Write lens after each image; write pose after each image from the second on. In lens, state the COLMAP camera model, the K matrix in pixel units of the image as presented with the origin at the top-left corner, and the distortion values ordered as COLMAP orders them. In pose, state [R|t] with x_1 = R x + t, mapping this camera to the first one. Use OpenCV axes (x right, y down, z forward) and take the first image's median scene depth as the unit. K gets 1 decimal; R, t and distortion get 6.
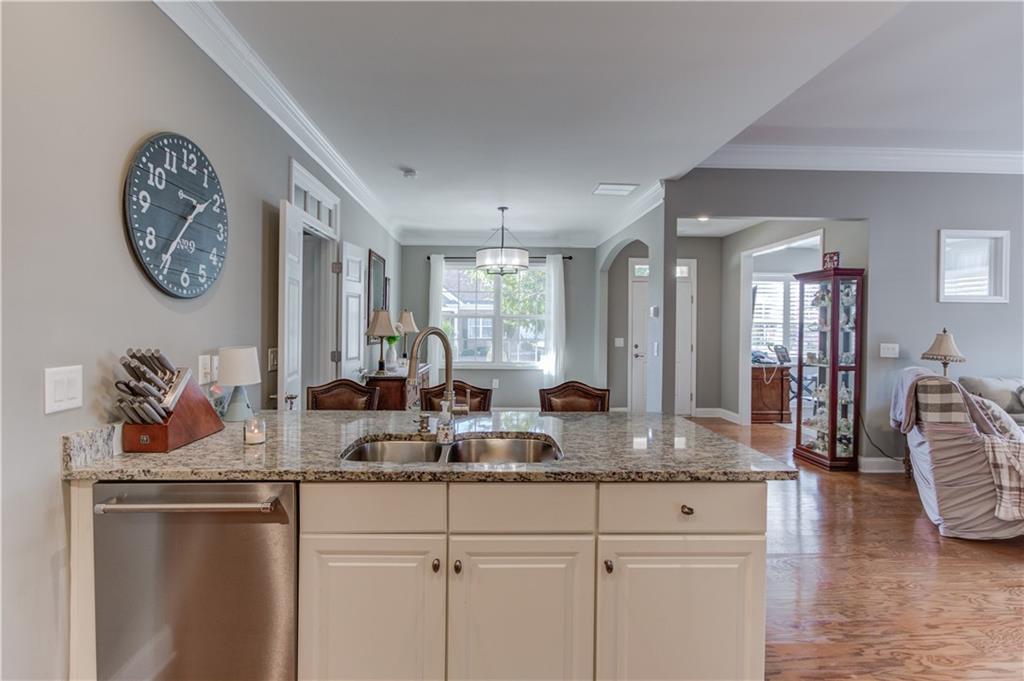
lens RADIAL K [[492.9, 0, 505.9], [0, 492.9, 329.1], [0, 0, 1]] dist [-0.015192, 0.006392]
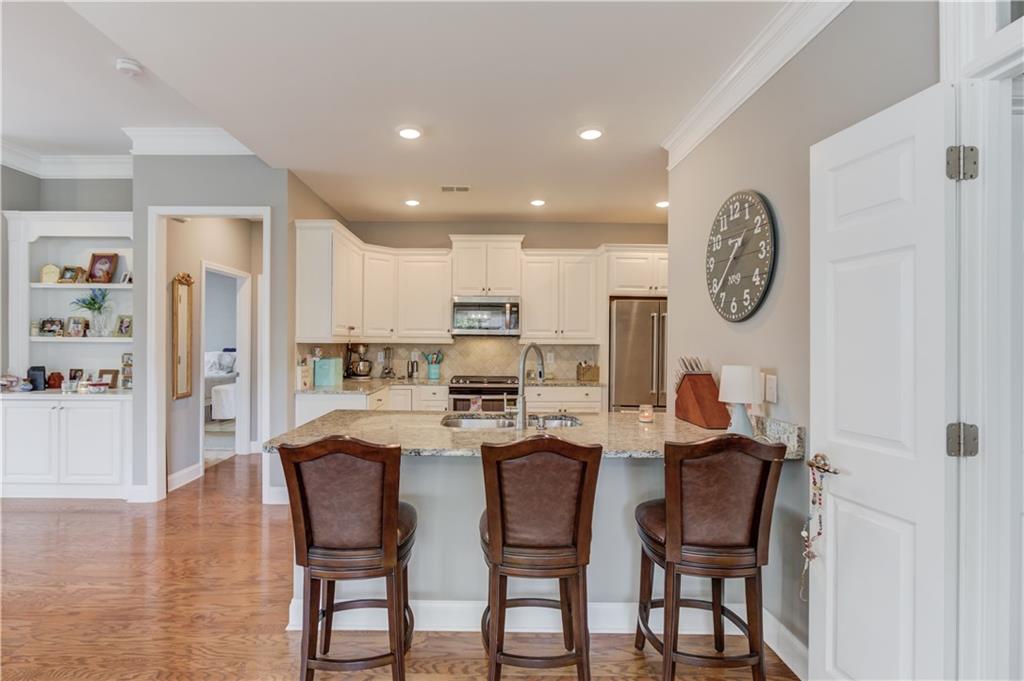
lens RADIAL K [[492.9, 0, 494.8], [0, 492.9, 343.0], [0, 0, 1]] dist [-0.015192, 0.006392]
pose [[-0.999486, -0.016717, 0.027361, -0.074491], [-0.016455, 0.999817, 0.009797, -0.010436], [-0.027520, 0.009342, -0.999578, 2.019519]]
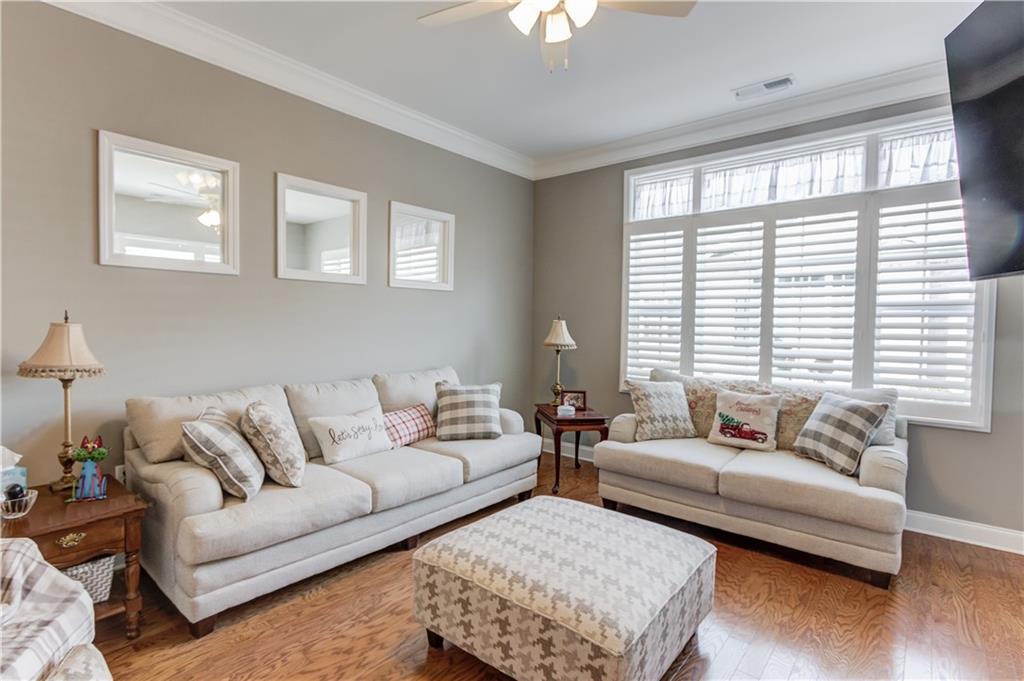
lens RADIAL K [[492.9, 0, 499.4], [0, 492.9, 341.1], [0, 0, 1]] dist [-0.015192, 0.006392]
pose [[0.677876, -0.027199, 0.734673, 1.646260], [-0.000643, 0.999293, 0.037588, 0.017952], [-0.735176, -0.025952, 0.677379, 0.618774]]
